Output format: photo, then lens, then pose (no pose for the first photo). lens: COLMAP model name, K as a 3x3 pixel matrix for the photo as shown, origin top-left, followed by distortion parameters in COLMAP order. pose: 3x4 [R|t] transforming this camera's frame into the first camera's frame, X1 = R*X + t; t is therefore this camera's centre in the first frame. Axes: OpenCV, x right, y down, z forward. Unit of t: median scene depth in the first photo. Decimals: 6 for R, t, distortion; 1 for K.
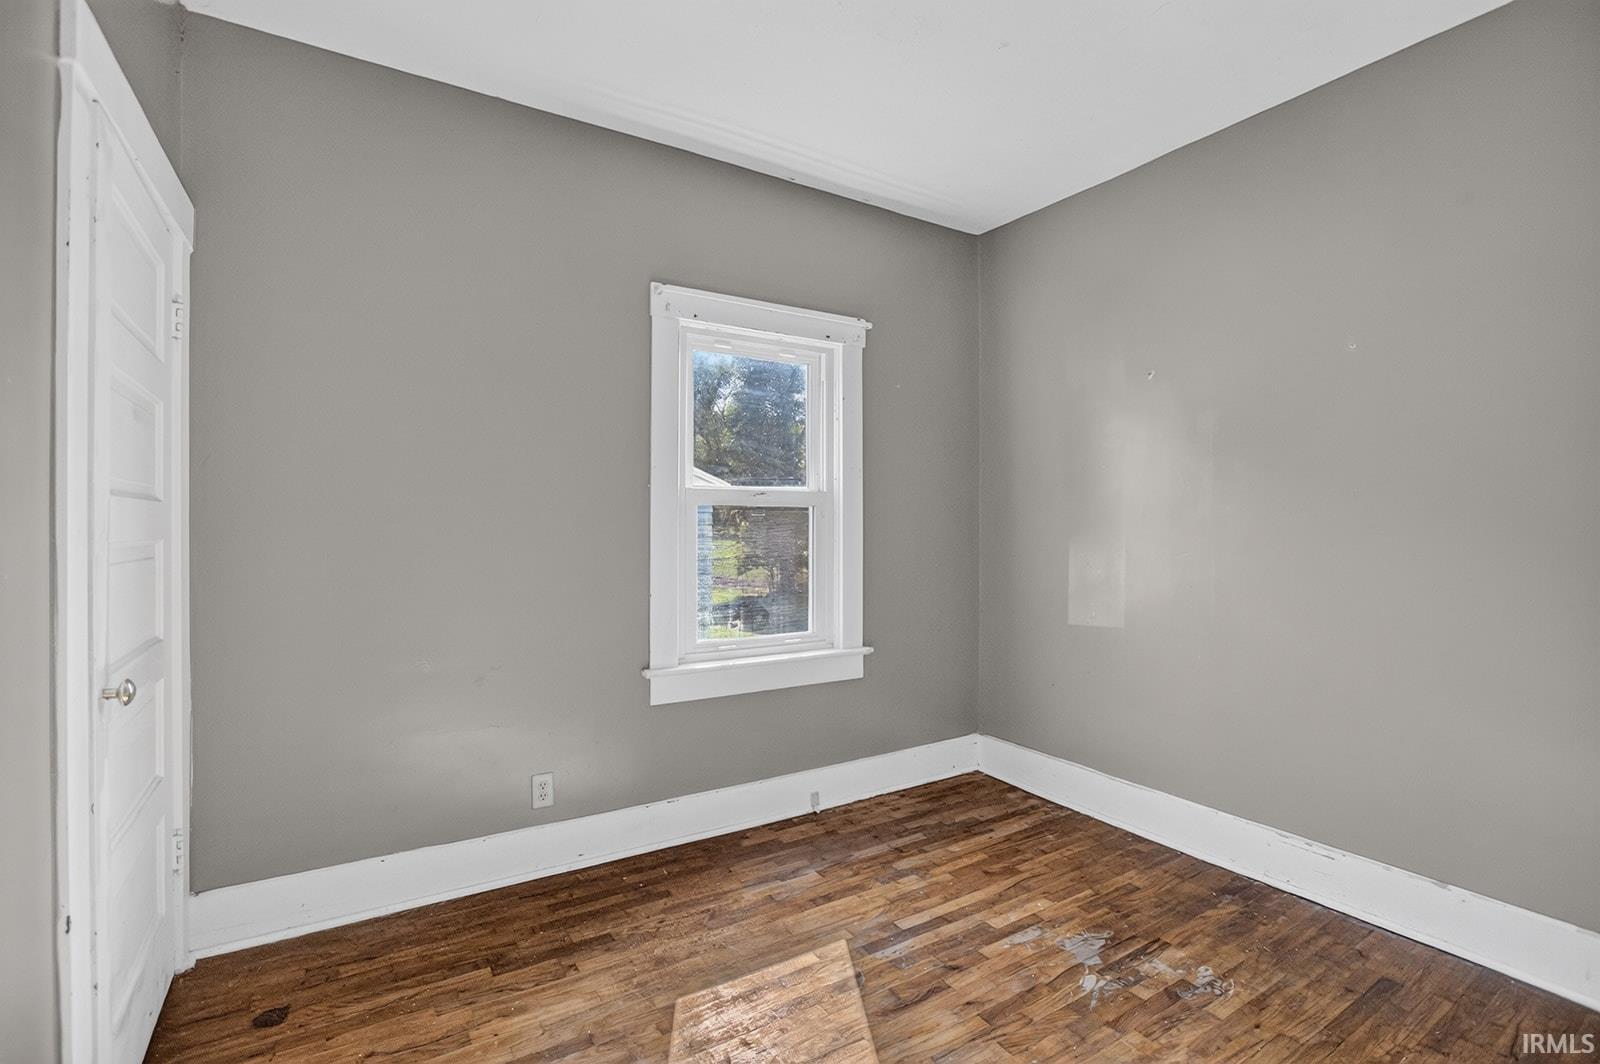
lens RADIAL K [[737.3, 0, 800.0], [0, 737.3, 532.0], [0, 0, 1]] dist [-0.060275, 0.018564]
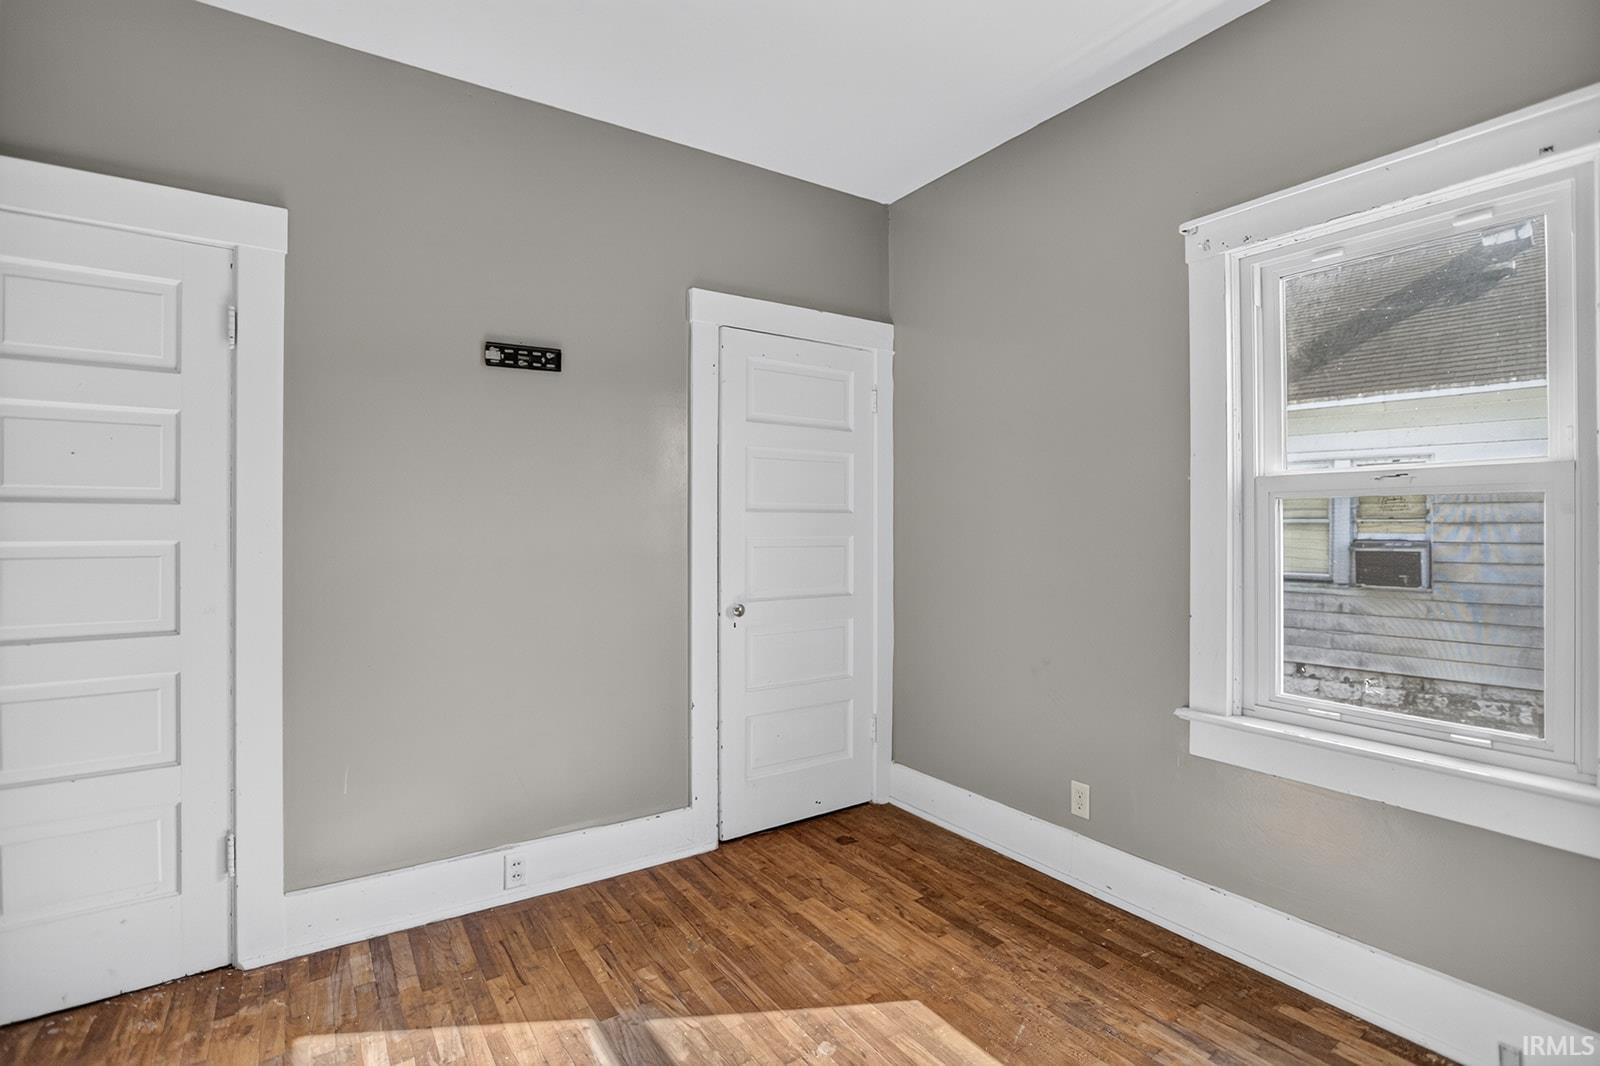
lens RADIAL K [[737.3, 0, 800.0], [0, 737.3, 533.0], [0, 0, 1]] dist [-0.060275, 0.018564]
pose [[0.032446, 0.008384, -0.999438, 0.702946], [-0.014640, 0.999862, 0.007913, -0.004009], [0.999366, 0.014375, 0.032564, 0.684608]]
